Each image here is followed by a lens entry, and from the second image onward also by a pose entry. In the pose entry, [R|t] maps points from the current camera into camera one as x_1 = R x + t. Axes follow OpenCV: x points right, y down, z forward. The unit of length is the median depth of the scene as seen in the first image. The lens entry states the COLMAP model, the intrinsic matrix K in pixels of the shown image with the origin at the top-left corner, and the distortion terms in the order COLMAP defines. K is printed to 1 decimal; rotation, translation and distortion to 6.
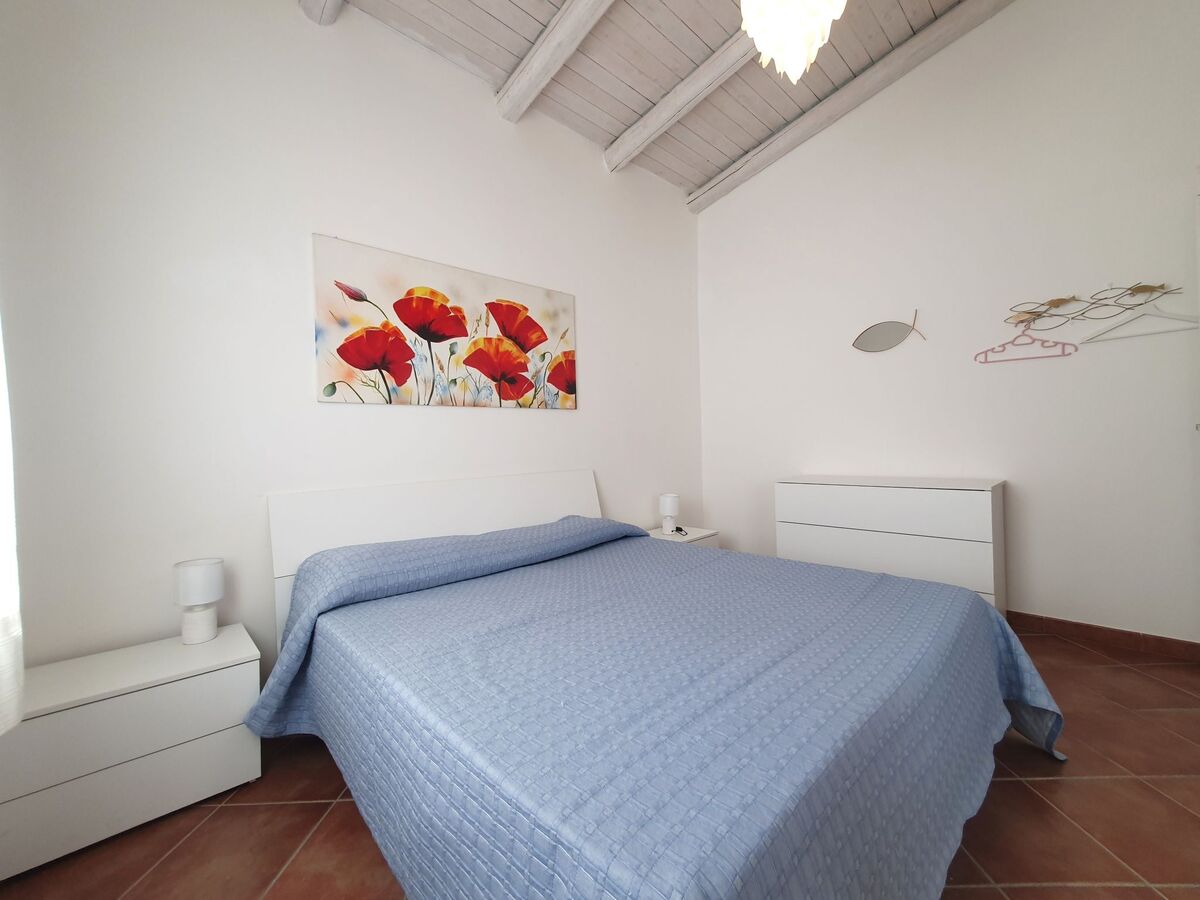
lens RADIAL K [[476.8, 0, 604.5], [0, 476.8, 446.9], [0, 0, 1]] dist [0.007529, 0.000720]
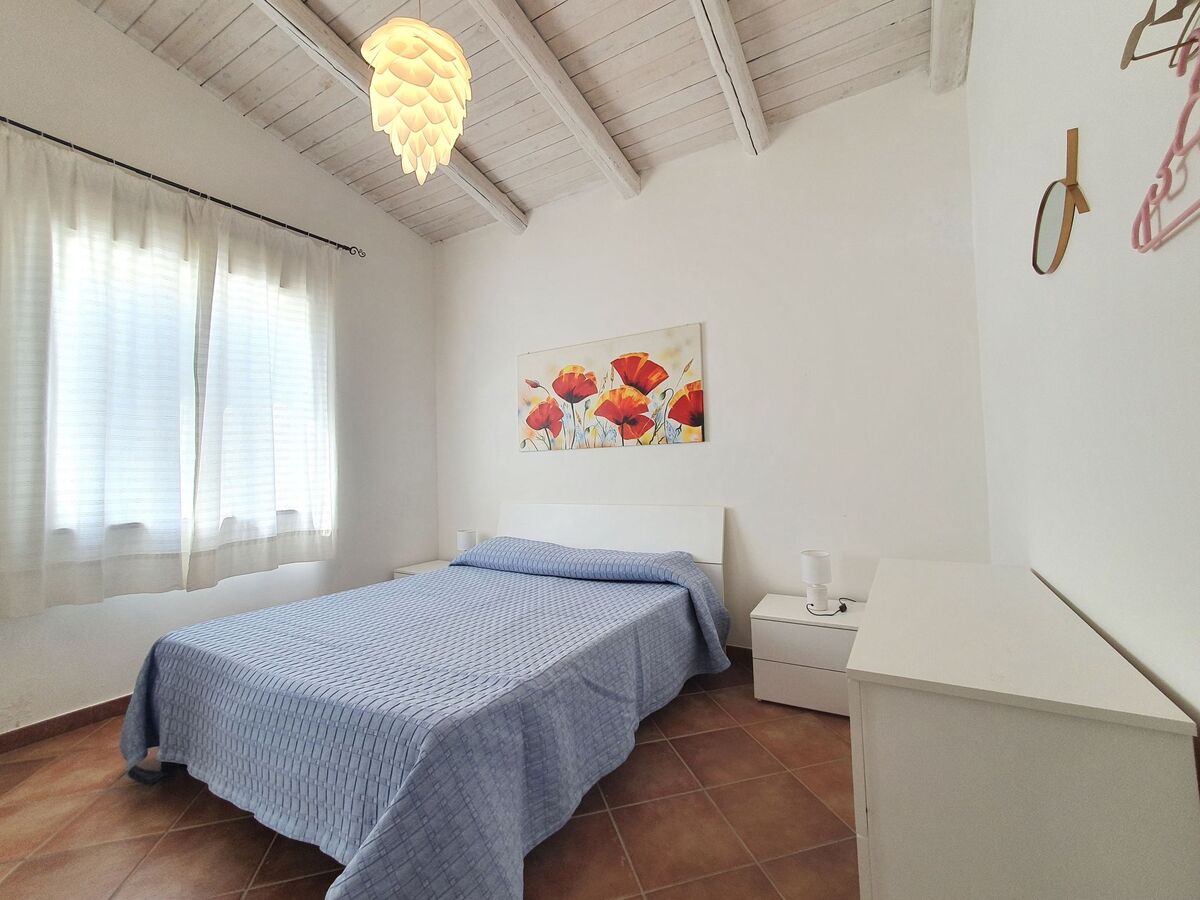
lens RADIAL K [[476.8, 0, 604.5], [0, 476.8, 446.9], [0, 0, 1]] dist [0.007529, 0.000720]
pose [[0.313749, -0.020300, -0.949289, 0.896484], [0.011274, 0.999781, -0.017654, -0.062247], [0.949439, -0.005163, 0.313909, 0.596913]]
